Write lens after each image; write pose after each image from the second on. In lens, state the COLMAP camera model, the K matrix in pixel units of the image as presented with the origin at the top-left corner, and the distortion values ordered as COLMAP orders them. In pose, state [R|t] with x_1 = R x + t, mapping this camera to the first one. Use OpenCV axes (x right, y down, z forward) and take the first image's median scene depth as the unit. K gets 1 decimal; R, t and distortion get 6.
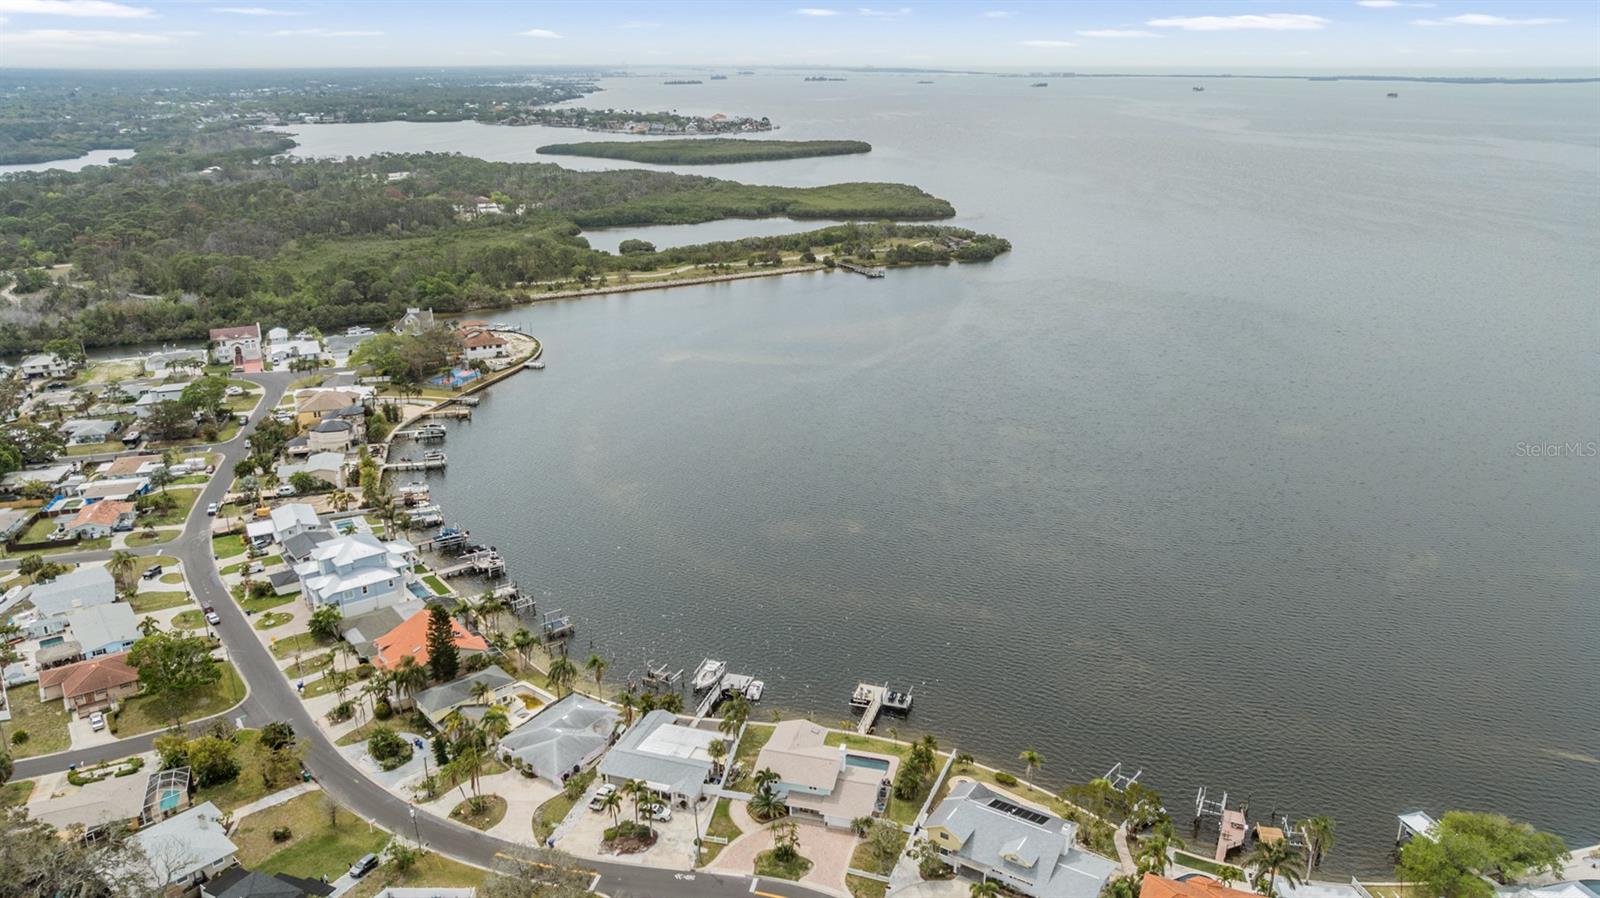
lens RADIAL K [[1117.8, 0, 791.9], [0, 1117.8, 462.5], [0, 0, 1]] dist [-0.038992, 0.038611]
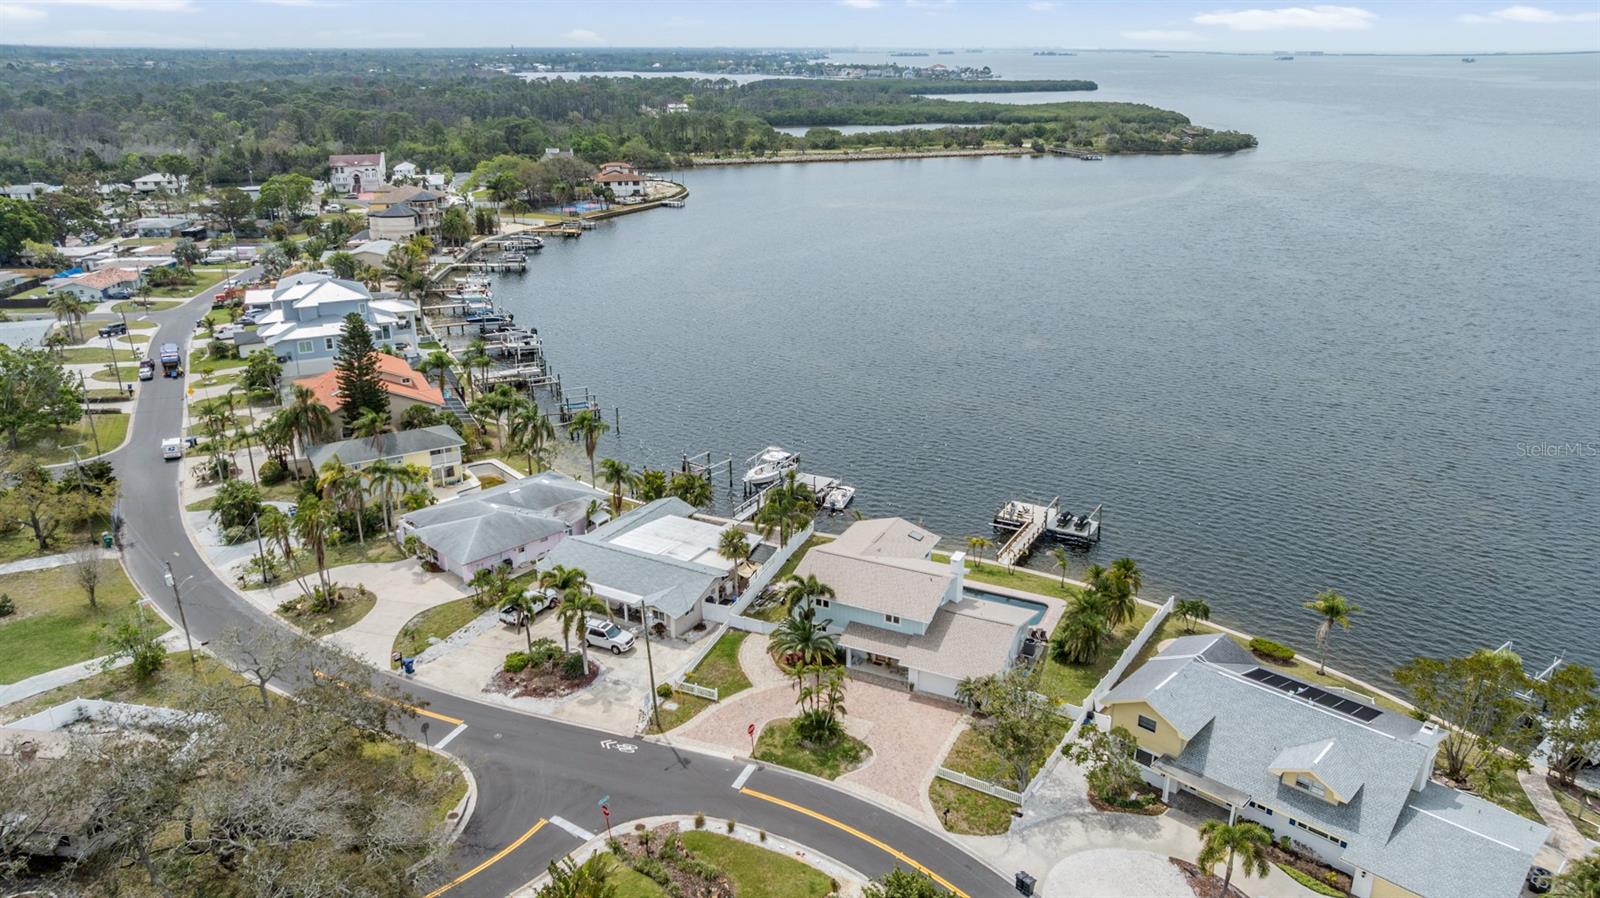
lens RADIAL K [[1117.8, 0, 791.9], [0, 1117.8, 435.7], [0, 0, 1]] dist [-0.038992, 0.038611]
pose [[0.981818, 0.064737, -0.178446, 0.054468], [-0.063965, 0.997901, 0.010087, 0.182556], [0.178724, 0.001511, 0.983898, 0.423255]]
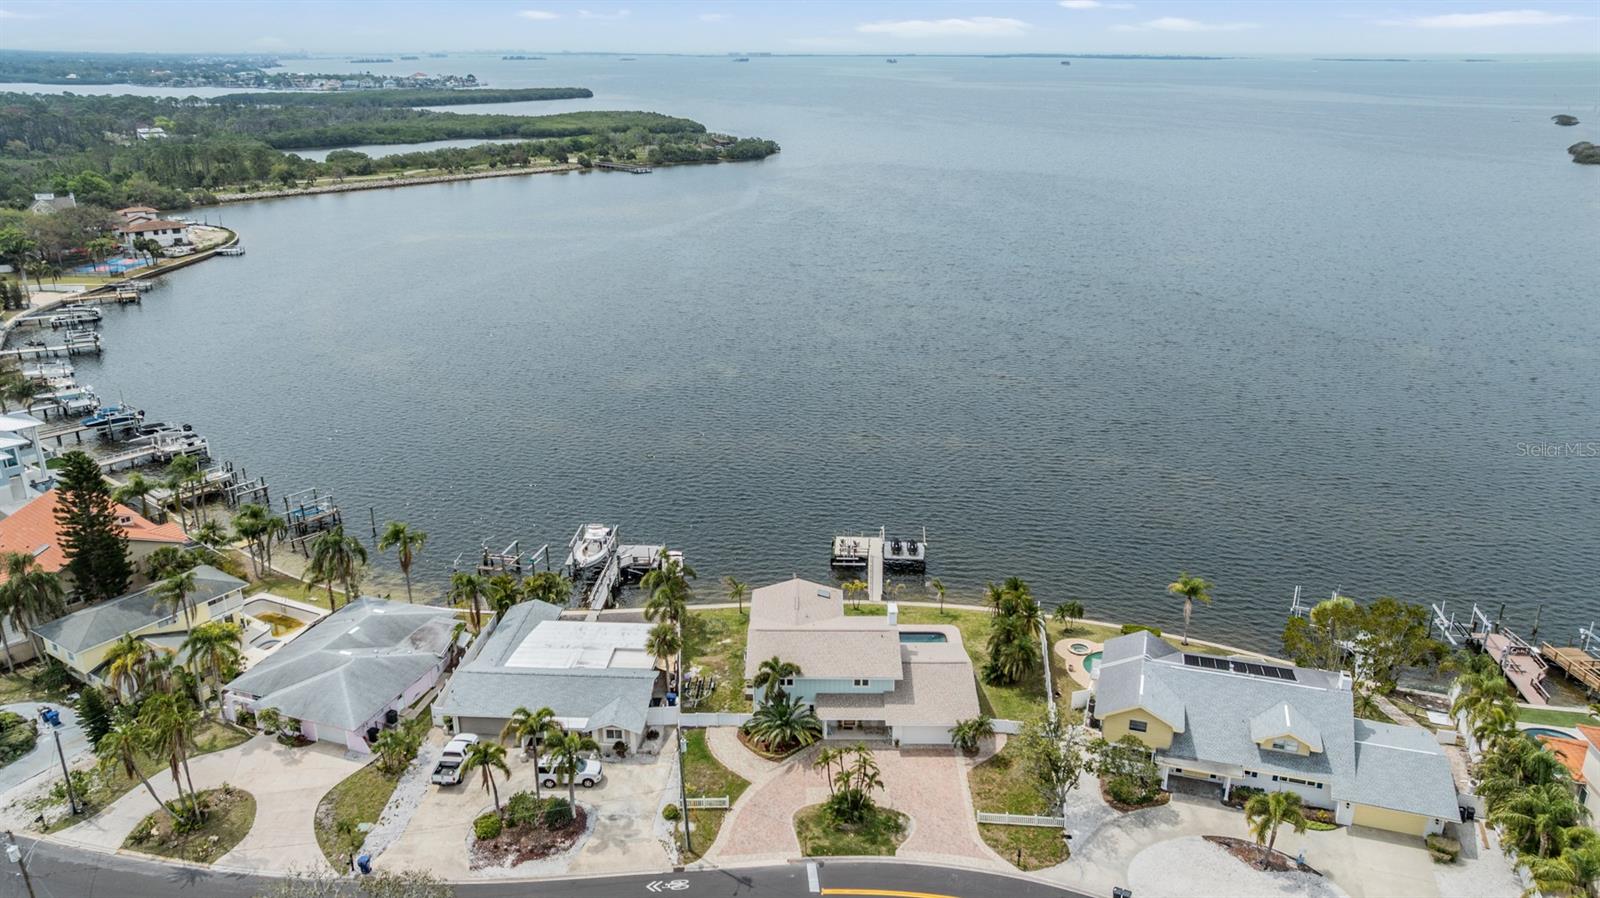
lens RADIAL K [[1117.8, 0, 797.6], [0, 1117.8, 446.2], [0, 0, 1]] dist [-0.038992, 0.038611]
pose [[0.967600, -0.082558, 0.238608, -0.117970], [0.080532, 0.996585, 0.018246, 0.148342], [-0.239299, 0.001561, 0.970945, 0.431265]]
